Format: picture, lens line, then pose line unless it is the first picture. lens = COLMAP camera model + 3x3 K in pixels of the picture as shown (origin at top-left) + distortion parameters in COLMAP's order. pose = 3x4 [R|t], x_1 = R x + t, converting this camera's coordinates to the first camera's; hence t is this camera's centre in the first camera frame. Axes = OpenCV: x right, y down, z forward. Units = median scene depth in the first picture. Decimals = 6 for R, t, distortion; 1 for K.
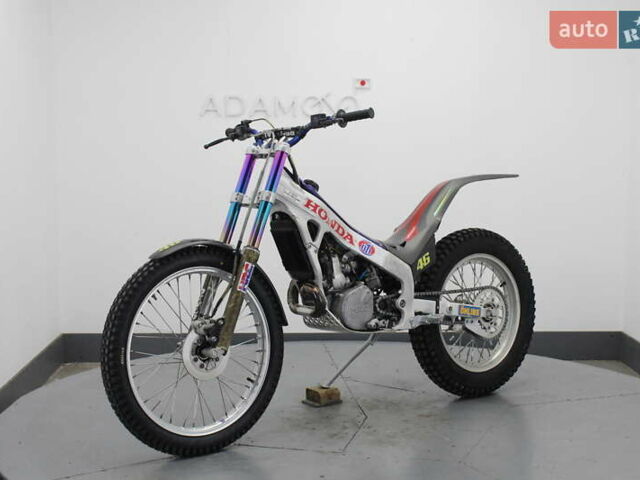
lens RADIAL K [[1066.9, 0, 320.0], [0, 1066.9, 240.0], [0, 0, 1]] dist [-0.042967, -0.086822]
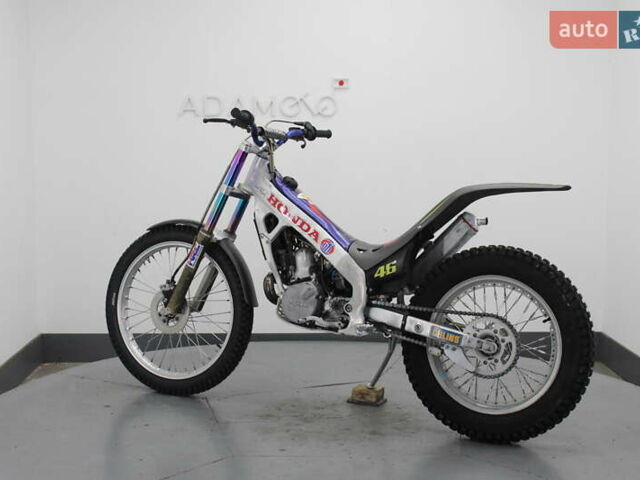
lens RADIAL K [[1066.9, 0, 320.0], [0, 1066.9, 240.0], [0, 0, 1]] dist [-0.042967, -0.086822]
pose [[0.427189, 0.091424, -0.899528, 0.954500], [-0.099474, 0.993588, 0.053743, -0.052792], [0.898674, 0.066521, 0.433544, 0.560515]]
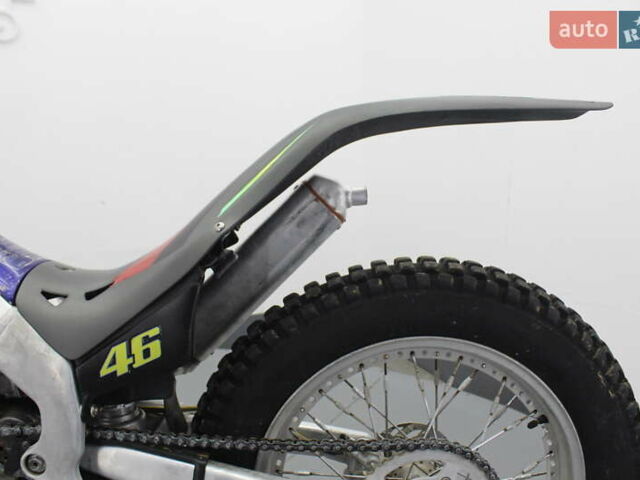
lens RADIAL K [[583.0, 0, 320.0], [0, 583.0, 240.0], [0, 0, 1]] dist [-0.174503, 0.153971]
pose [[0.777464, 0.124430, -0.616496, 0.257049], [-0.064691, 0.990856, 0.118407, -0.040949], [0.625592, -0.052175, 0.778404, 0.938442]]
